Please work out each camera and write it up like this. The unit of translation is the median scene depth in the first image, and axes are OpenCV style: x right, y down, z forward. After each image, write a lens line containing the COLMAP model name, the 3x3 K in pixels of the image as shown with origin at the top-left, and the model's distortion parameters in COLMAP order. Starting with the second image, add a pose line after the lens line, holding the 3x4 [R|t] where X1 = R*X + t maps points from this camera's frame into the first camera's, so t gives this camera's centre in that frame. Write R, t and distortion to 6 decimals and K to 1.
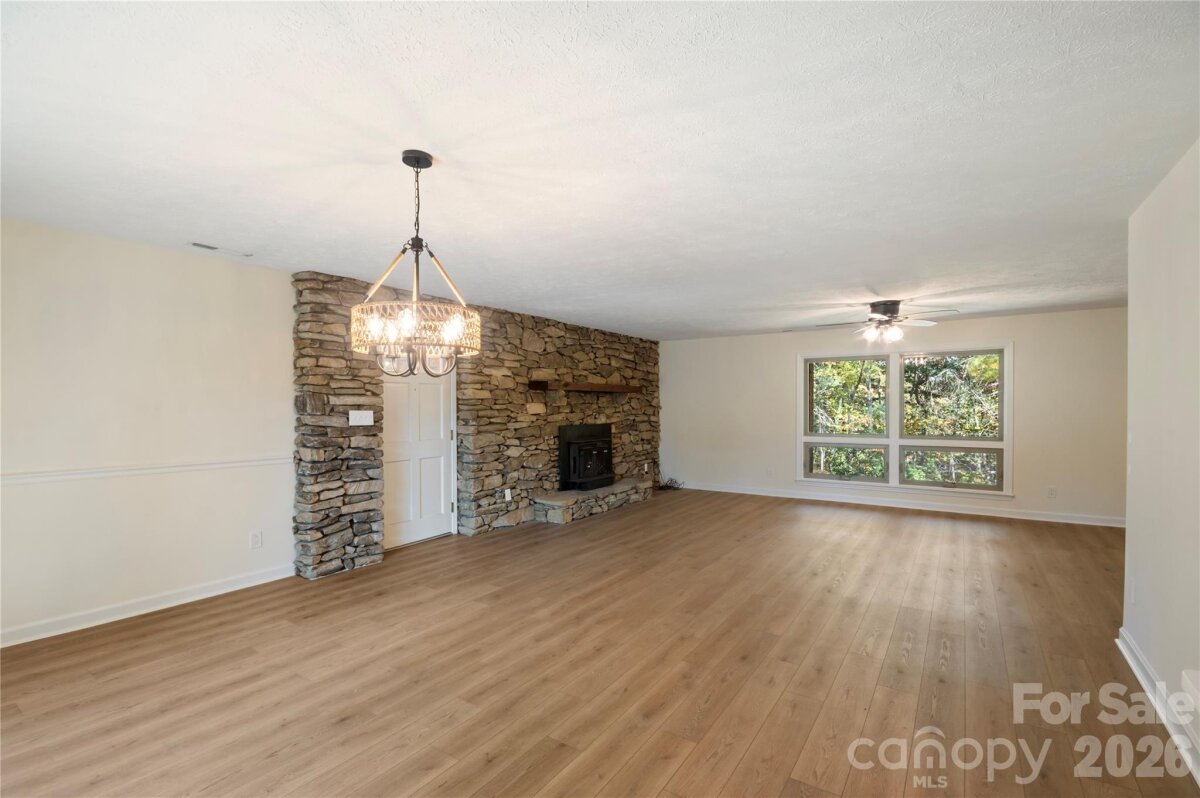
lens RADIAL K [[544.2, 0, 598.0], [0, 544.2, 413.0], [0, 0, 1]] dist [-0.000395, -0.000371]
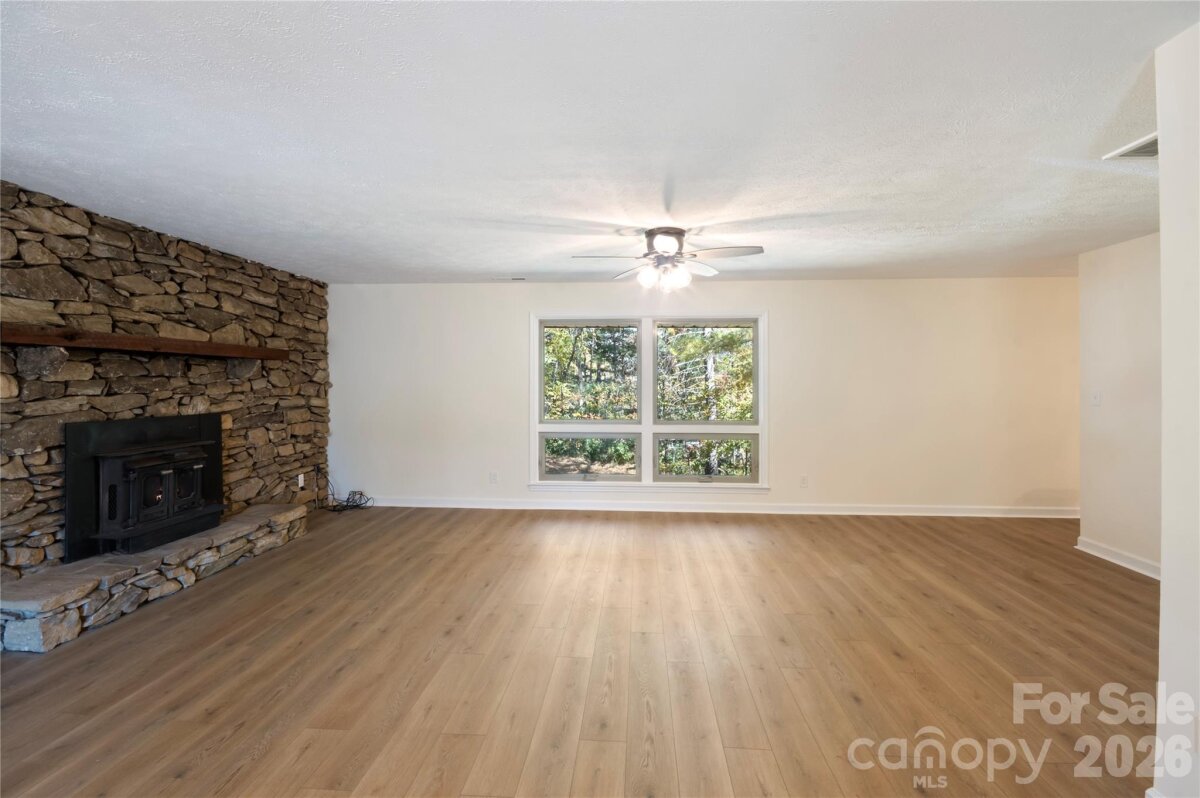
lens RADIAL K [[536.2, 0, 606.0], [0, 536.2, 380.7], [0, 0, 1]] dist [0.009994, -0.013939]
pose [[0.862126, 0.005454, 0.506664, 0.103161], [0.003270, 0.999861, -0.016327, -0.004780], [-0.506683, 0.015733, 0.861989, 0.385750]]
